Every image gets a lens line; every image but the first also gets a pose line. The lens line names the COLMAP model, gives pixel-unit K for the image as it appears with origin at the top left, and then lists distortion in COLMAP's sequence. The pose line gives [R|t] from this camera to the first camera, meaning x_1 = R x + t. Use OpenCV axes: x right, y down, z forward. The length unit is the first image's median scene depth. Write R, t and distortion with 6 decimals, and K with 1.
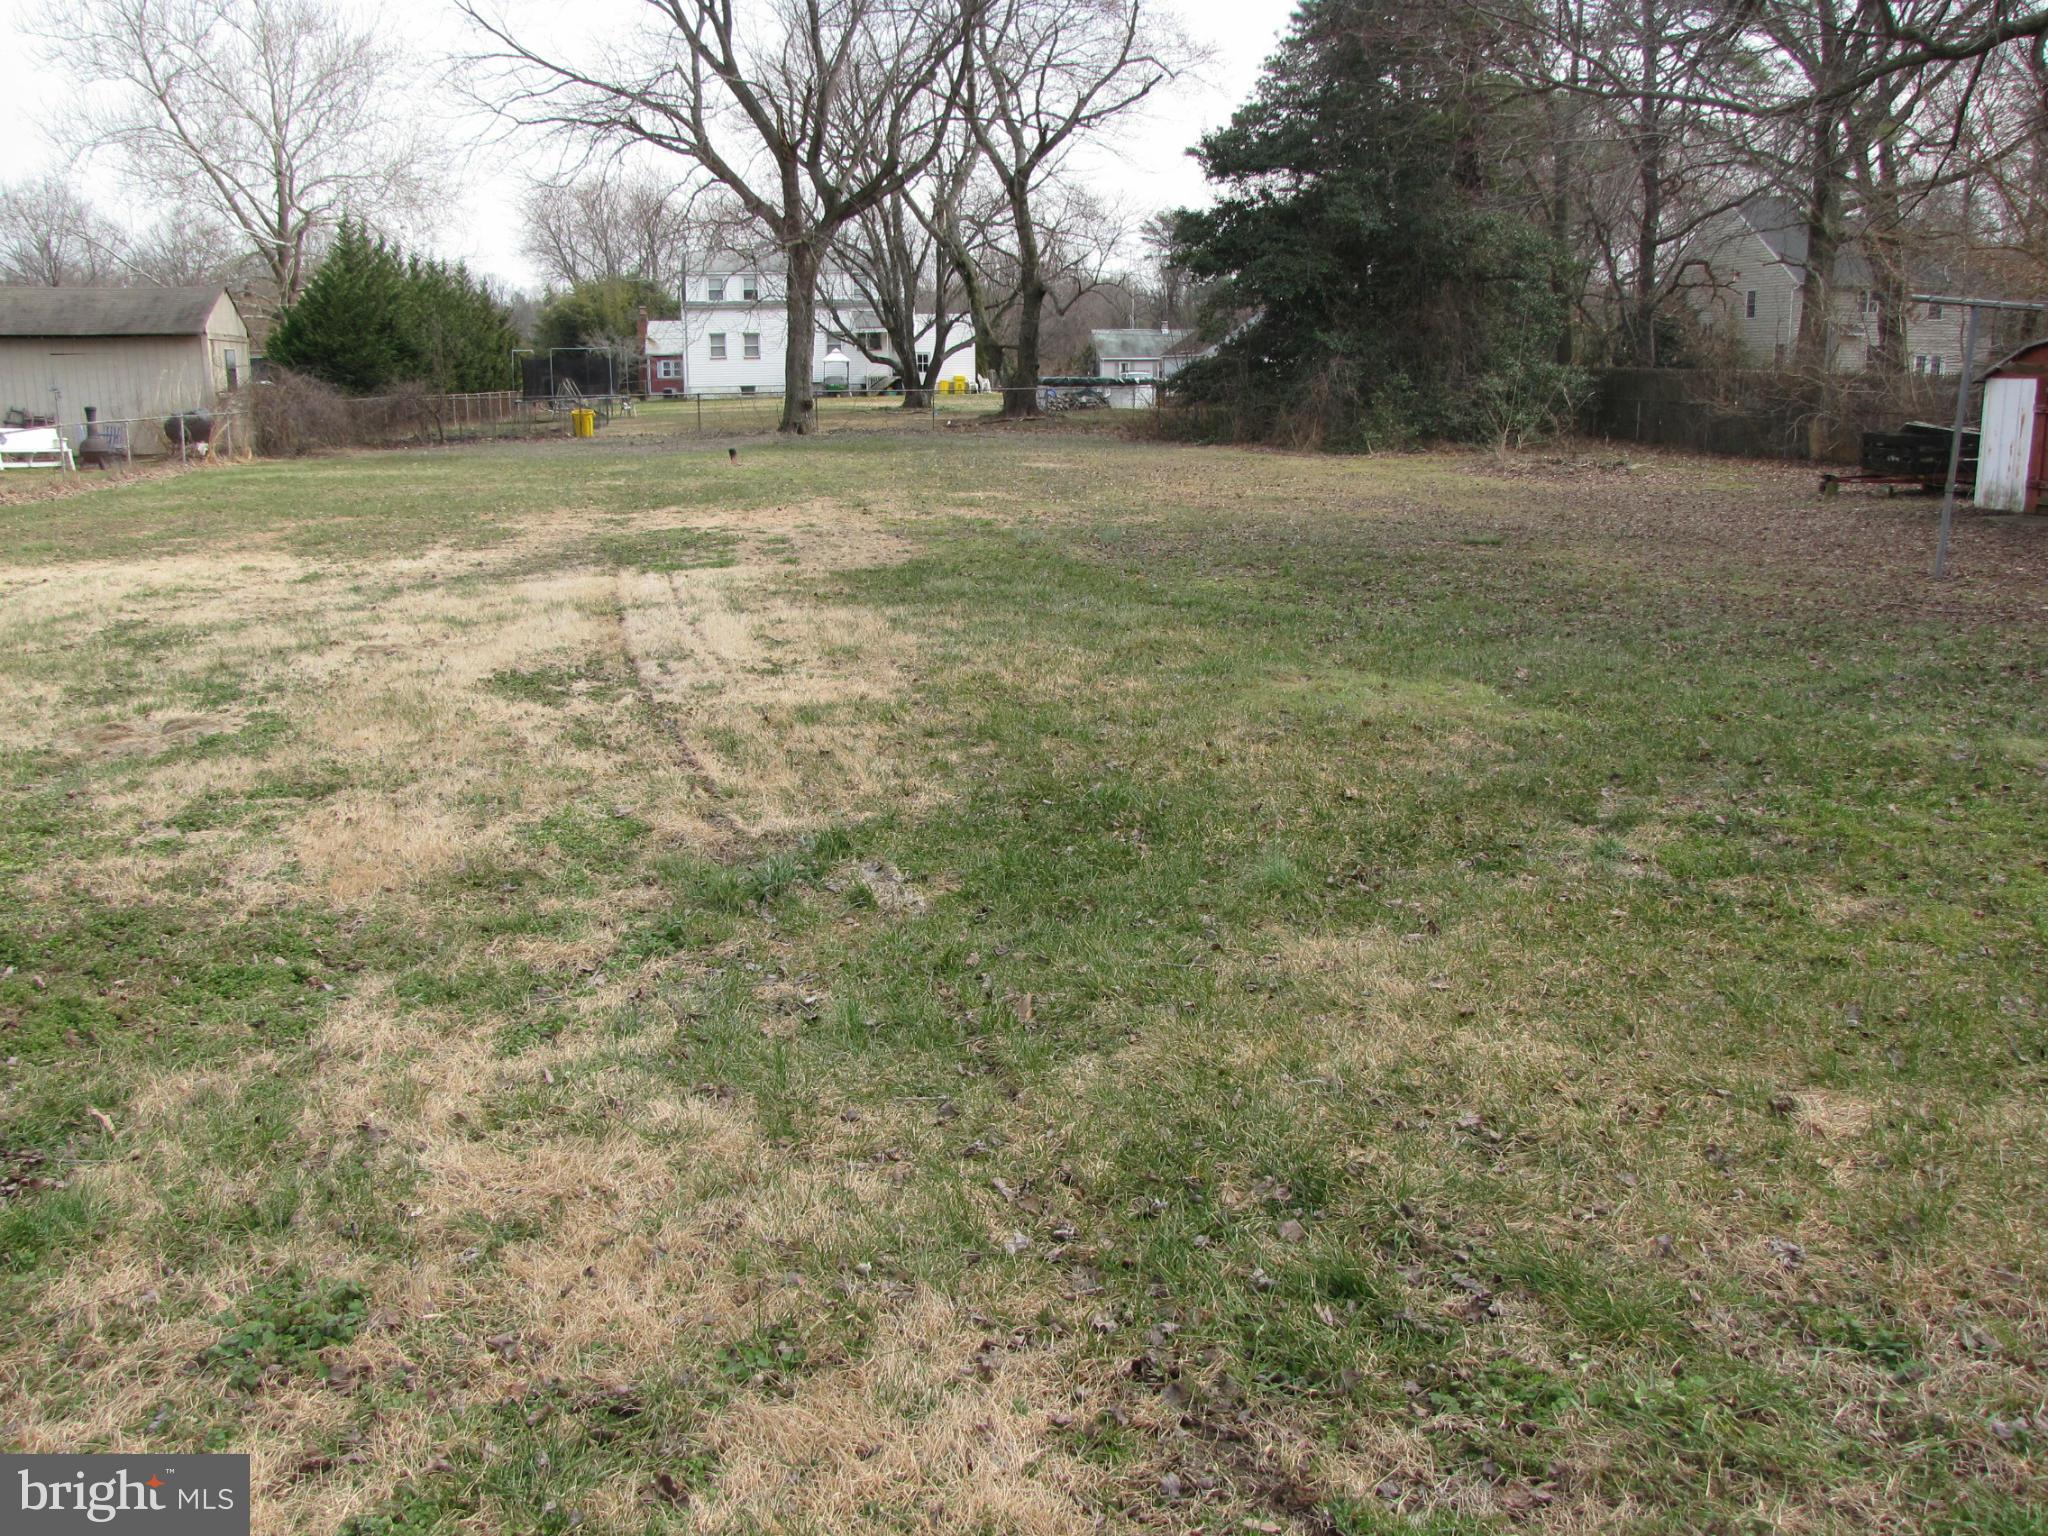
lens RADIAL K [[1727.7, 0, 1036.1], [0, 1727.7, 764.5], [0, 0, 1]] dist [-0.184301, 0.164623]
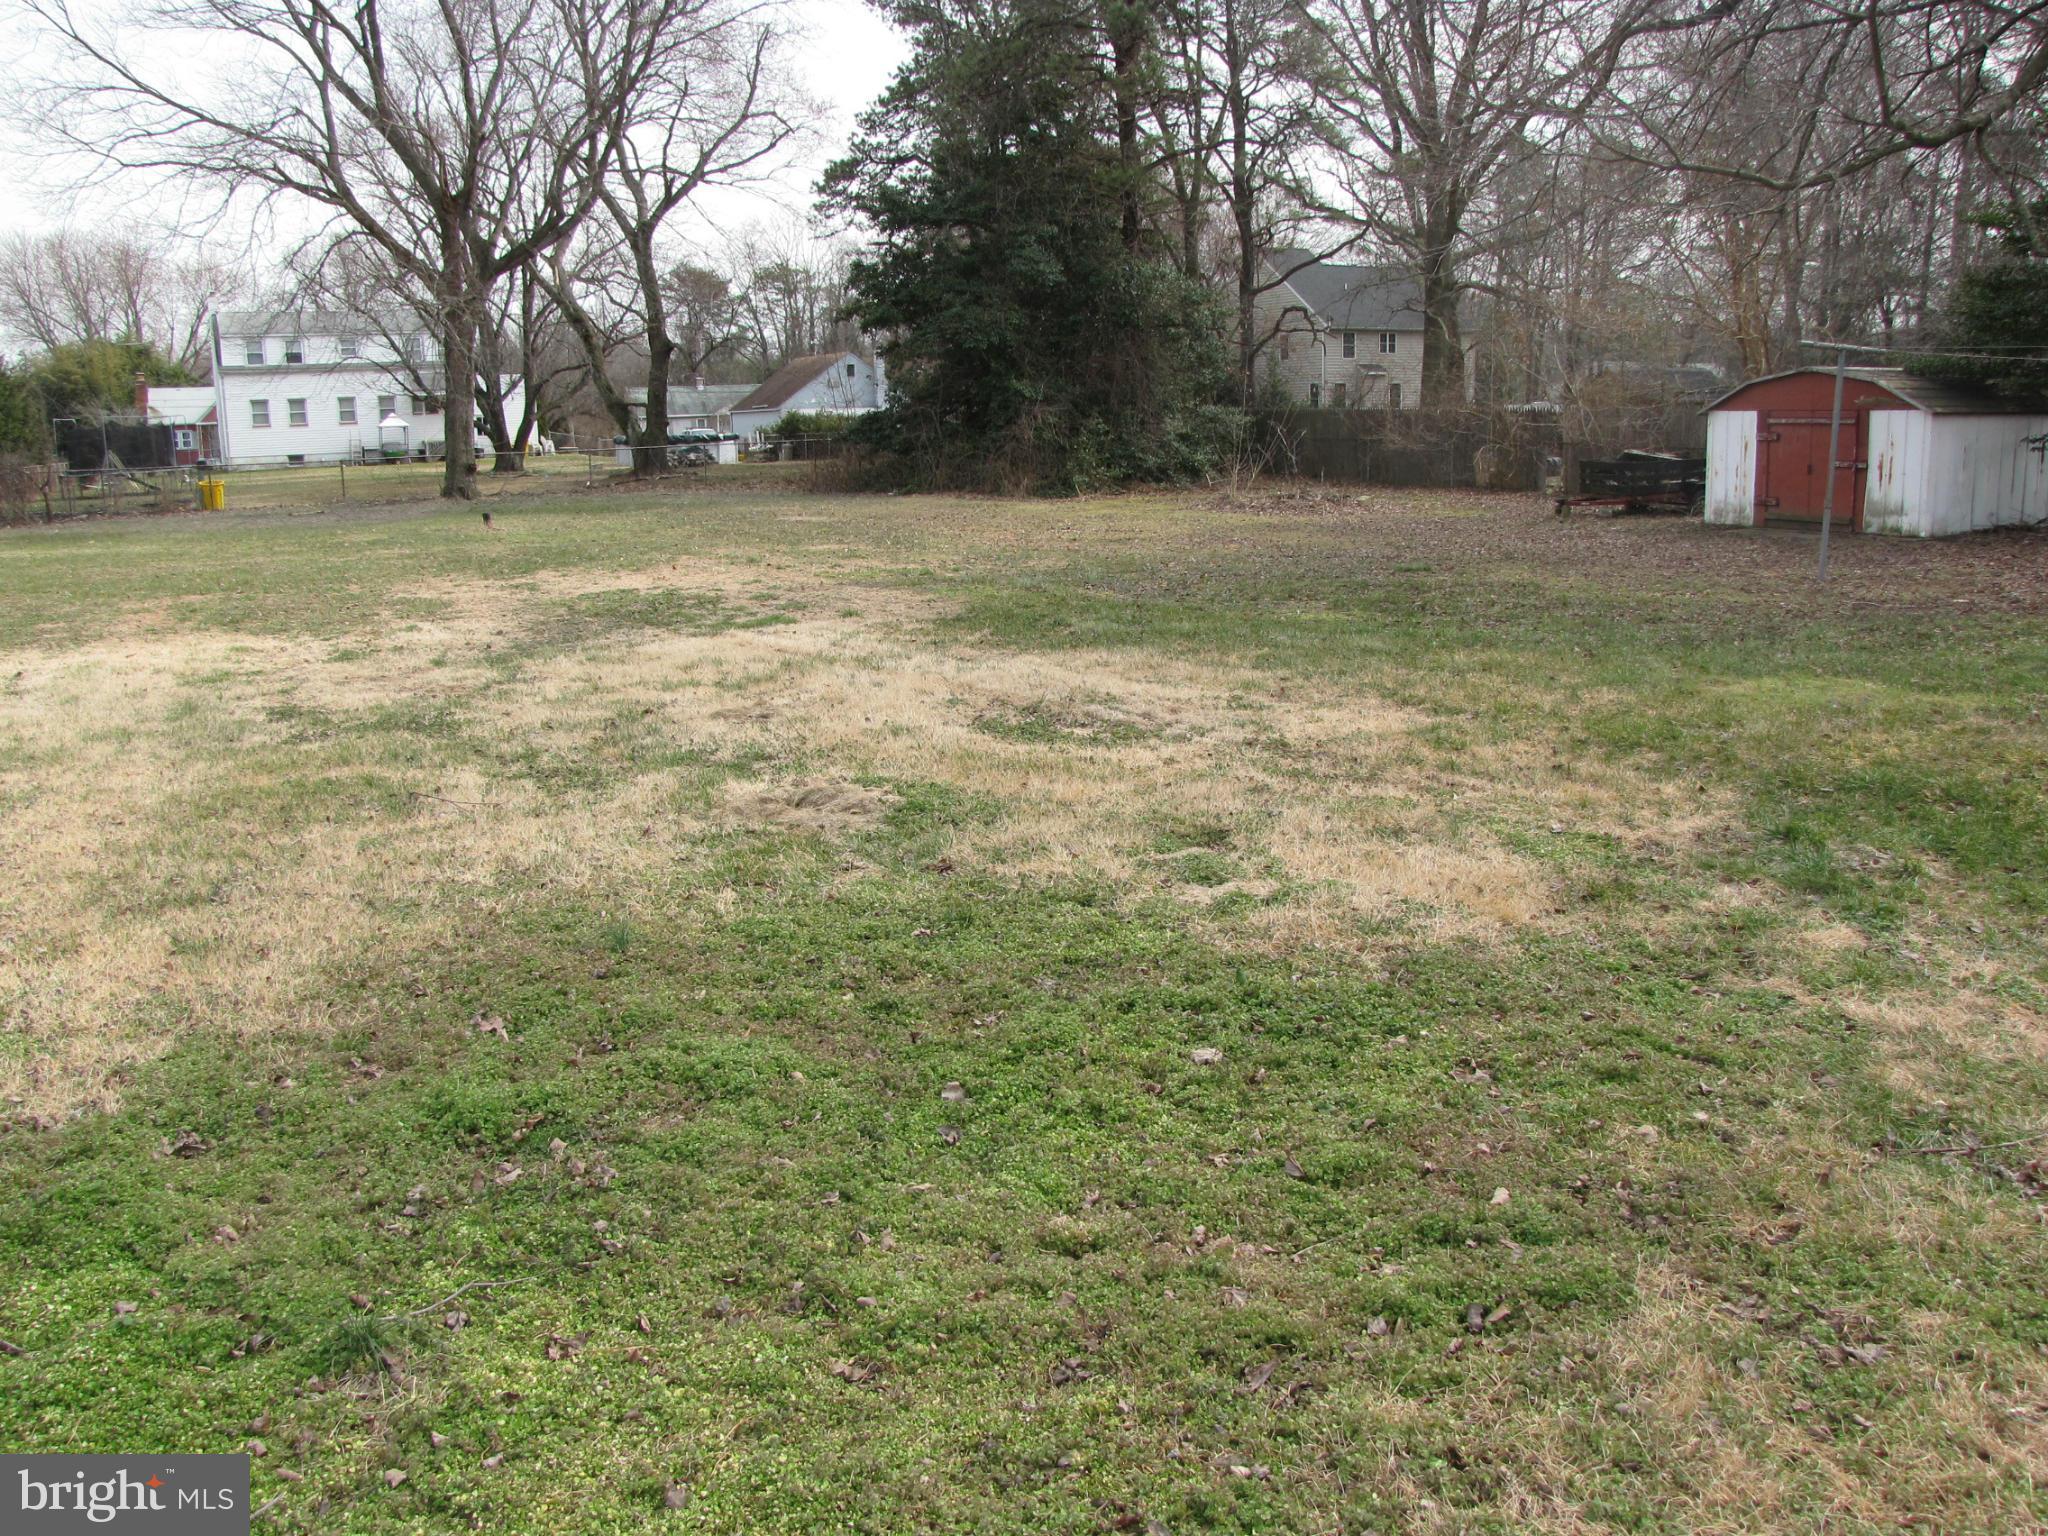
lens RADIAL K [[1727.7, 0, 1036.1], [0, 1727.7, 764.5], [0, 0, 1]] dist [-0.184301, 0.164623]
pose [[0.953480, -0.072406, 0.292630, -0.103005], [0.081409, 0.996506, -0.018686, -0.002184], [-0.290254, 0.041640, 0.956043, 0.012874]]
